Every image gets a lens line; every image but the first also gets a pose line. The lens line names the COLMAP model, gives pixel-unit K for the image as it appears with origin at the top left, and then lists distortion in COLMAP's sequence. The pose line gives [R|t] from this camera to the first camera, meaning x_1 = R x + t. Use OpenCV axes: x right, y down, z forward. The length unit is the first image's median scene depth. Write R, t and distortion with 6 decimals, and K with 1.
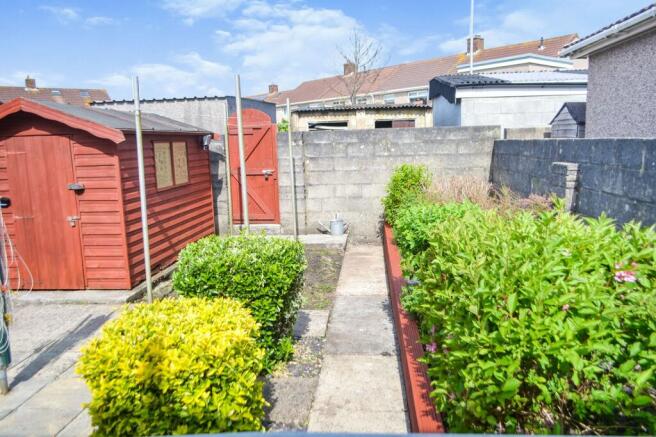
lens RADIAL K [[506.5, 0, 328.0], [0, 506.5, 218.5], [0, 0, 1]] dist [-0.002319, -0.005798]
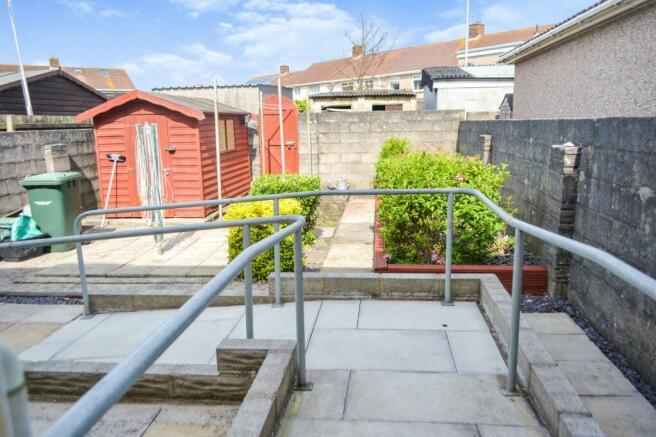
lens RADIAL K [[506.5, 0, 328.0], [0, 506.5, 218.5], [0, 0, 1]] dist [-0.002319, -0.005798]
pose [[0.999822, 0.011584, -0.014911, 0.001914], [-0.010987, 0.999158, 0.039518, 0.053871], [0.015356, -0.039347, 0.999108, -0.346572]]
